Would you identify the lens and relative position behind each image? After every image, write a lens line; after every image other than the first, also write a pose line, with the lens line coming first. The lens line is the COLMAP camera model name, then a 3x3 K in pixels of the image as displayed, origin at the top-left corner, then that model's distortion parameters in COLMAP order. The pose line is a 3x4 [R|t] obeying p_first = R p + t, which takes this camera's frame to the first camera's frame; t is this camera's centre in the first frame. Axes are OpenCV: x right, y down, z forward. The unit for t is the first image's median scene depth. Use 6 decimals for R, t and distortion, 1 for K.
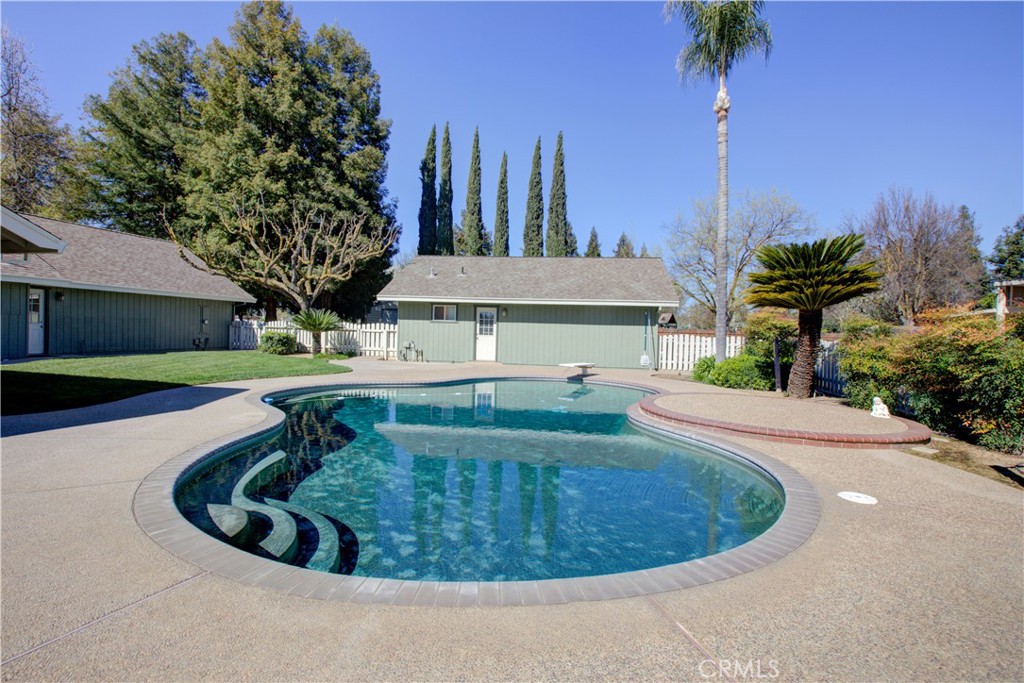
lens RADIAL K [[466.3, 0, 510.6], [0, 466.3, 337.2], [0, 0, 1]] dist [-0.007038, 0.004317]
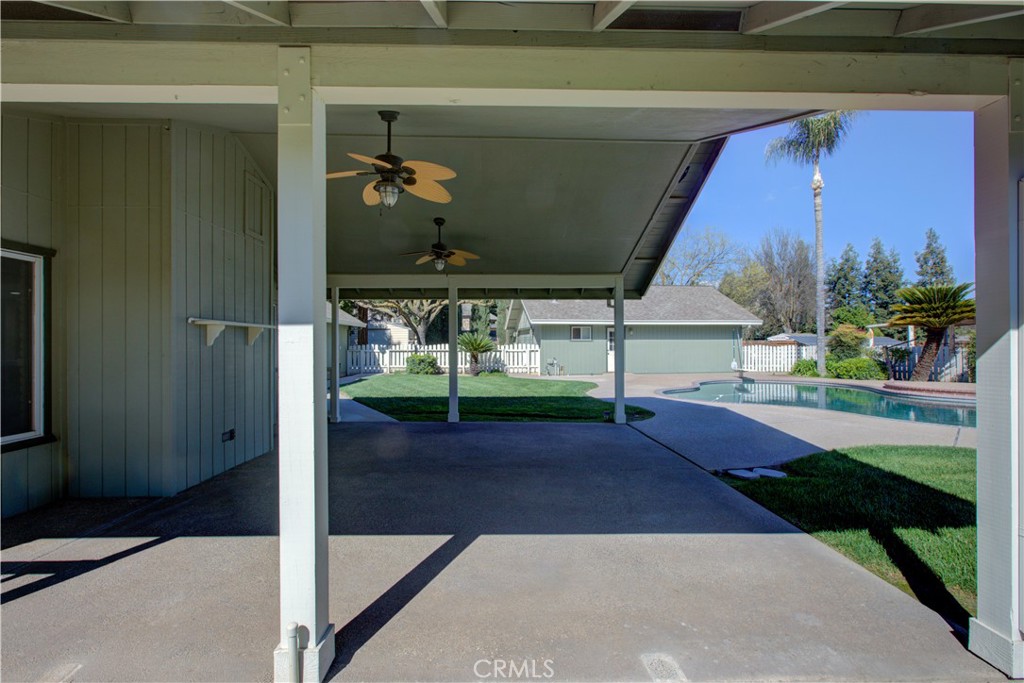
lens RADIAL K [[466.3, 0, 507.0], [0, 466.3, 345.5], [0, 0, 1]] dist [-0.007038, 0.004317]
pose [[0.957479, -0.031762, 0.286751, -0.864096], [0.035122, 0.999361, -0.006581, -0.025862], [-0.286359, 0.016373, 0.957983, -0.090216]]
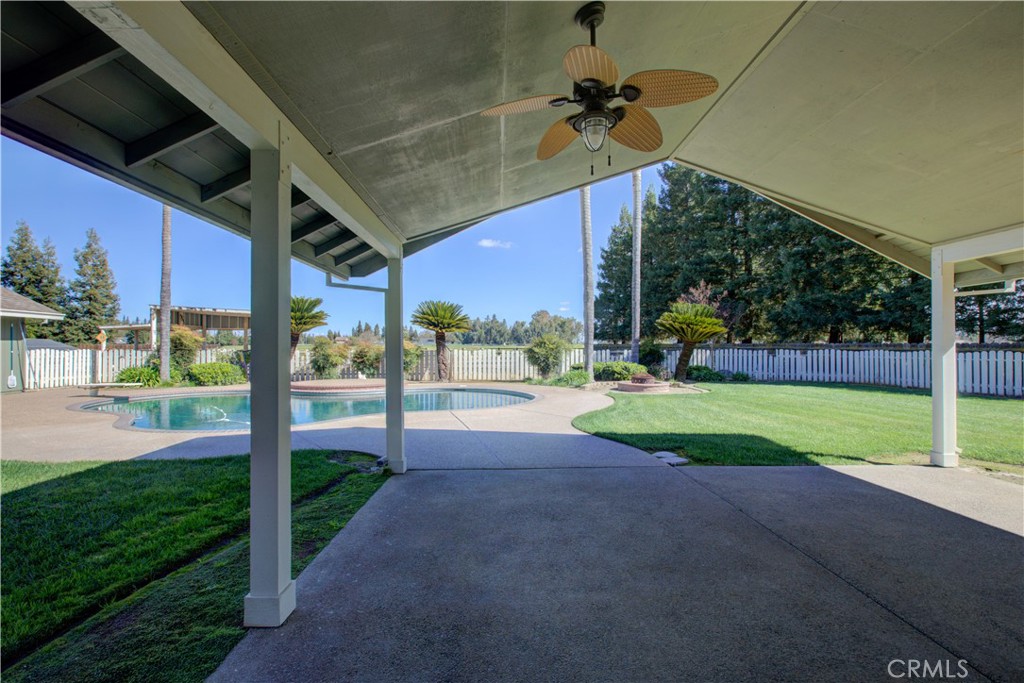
lens RADIAL K [[466.3, 0, 511.0], [0, 466.3, 341.6], [0, 0, 1]] dist [-0.007038, 0.004317]
pose [[-0.288948, -0.018003, 0.957175, -0.947817], [0.007407, 0.999751, 0.021040, -0.040047], [-0.957316, 0.013170, -0.288743, 0.476114]]
